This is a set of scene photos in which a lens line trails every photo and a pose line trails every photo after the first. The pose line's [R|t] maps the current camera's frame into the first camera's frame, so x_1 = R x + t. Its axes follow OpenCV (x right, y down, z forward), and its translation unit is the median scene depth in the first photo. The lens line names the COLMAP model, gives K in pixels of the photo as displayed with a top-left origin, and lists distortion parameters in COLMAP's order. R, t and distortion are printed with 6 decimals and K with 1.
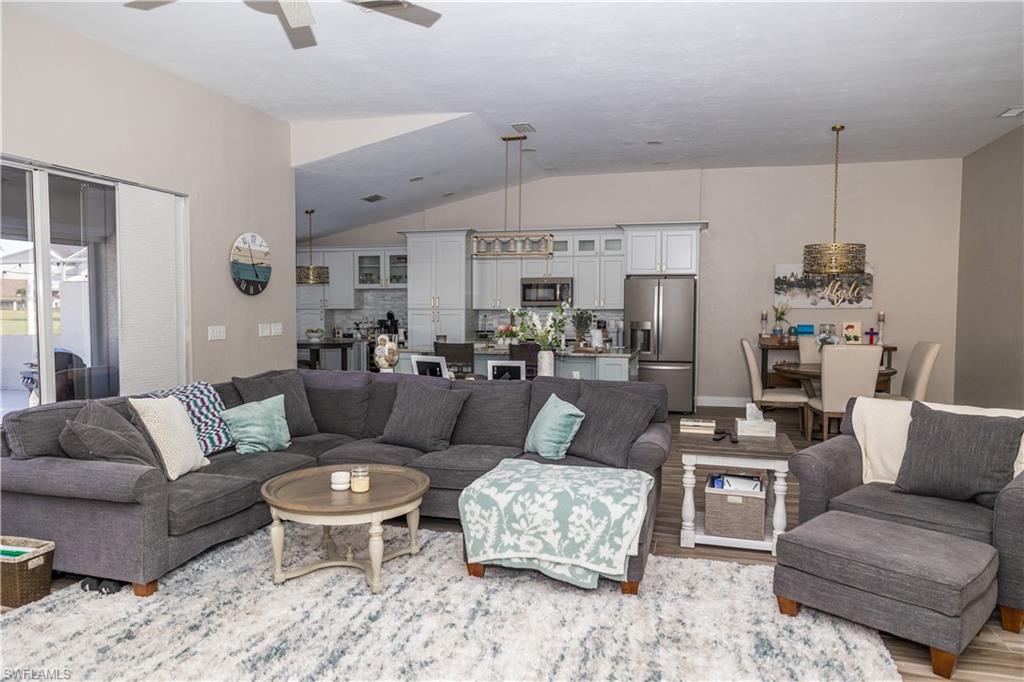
lens RADIAL K [[685.8, 0, 512.5], [0, 685.8, 341.7], [0, 0, 1]] dist [-0.004076, -0.000273]
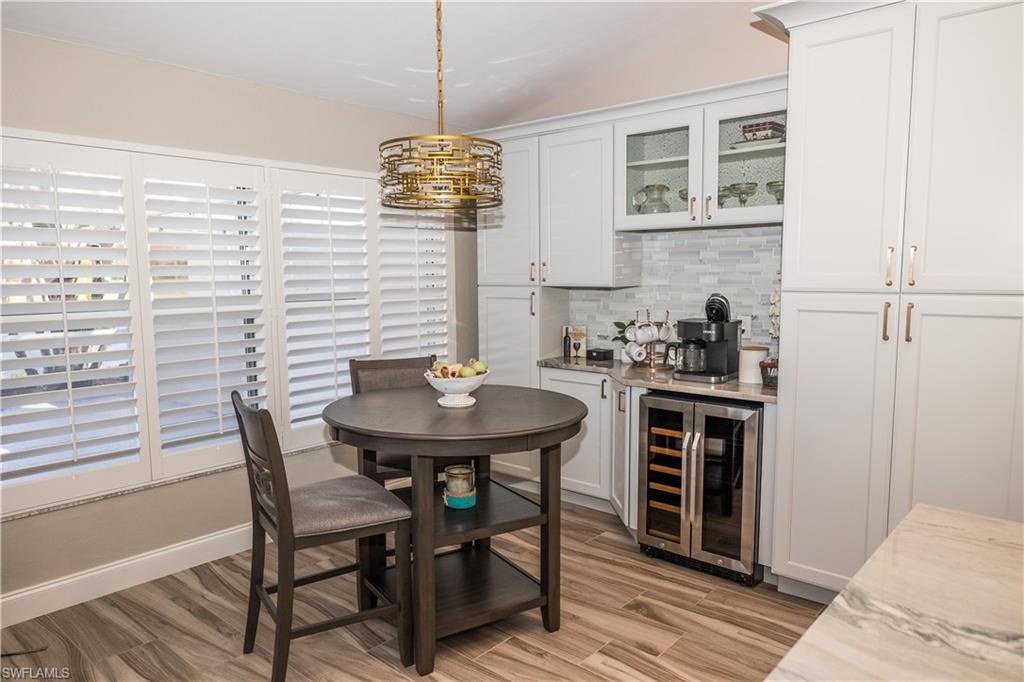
lens RADIAL K [[685.8, 0, 511.8], [0, 685.8, 343.2], [0, 0, 1]] dist [-0.004076, -0.000273]
pose [[0.901633, 0.038725, -0.430766, -0.123491], [-0.015091, 0.998194, 0.058148, -0.038455], [0.432239, -0.045928, 0.900589, 0.656217]]
